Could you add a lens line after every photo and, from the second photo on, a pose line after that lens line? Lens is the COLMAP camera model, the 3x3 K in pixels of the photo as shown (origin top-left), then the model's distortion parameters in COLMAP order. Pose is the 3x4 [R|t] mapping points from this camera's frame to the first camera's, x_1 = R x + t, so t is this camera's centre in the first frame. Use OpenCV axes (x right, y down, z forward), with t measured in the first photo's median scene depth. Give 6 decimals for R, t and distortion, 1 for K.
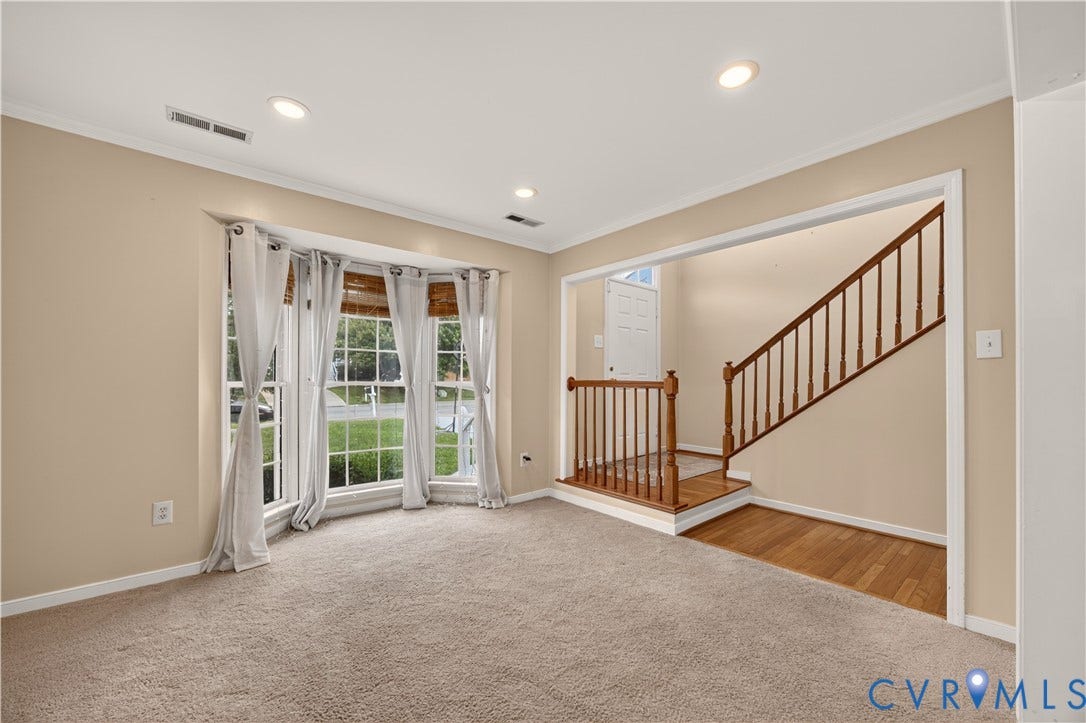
lens RADIAL K [[417.8, 0, 544.6], [0, 417.8, 377.2], [0, 0, 1]] dist [-0.067409, 0.050340]
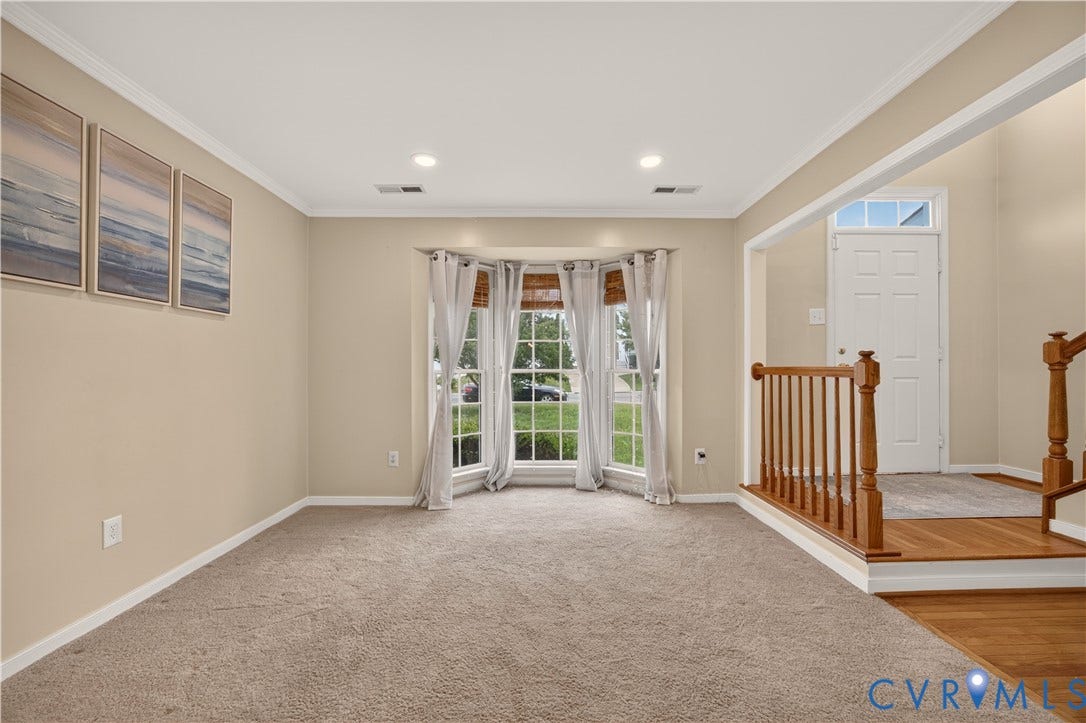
lens RADIAL K [[414.6, 0, 546.3], [0, 414.6, 365.7], [0, 0, 1]] dist [-0.016570, 0.004135]
pose [[0.780531, -0.009249, -0.625049, 0.279269], [0.010947, 0.999939, -0.001126, 0.002166], [0.625022, -0.005964, 0.780585, 0.120684]]
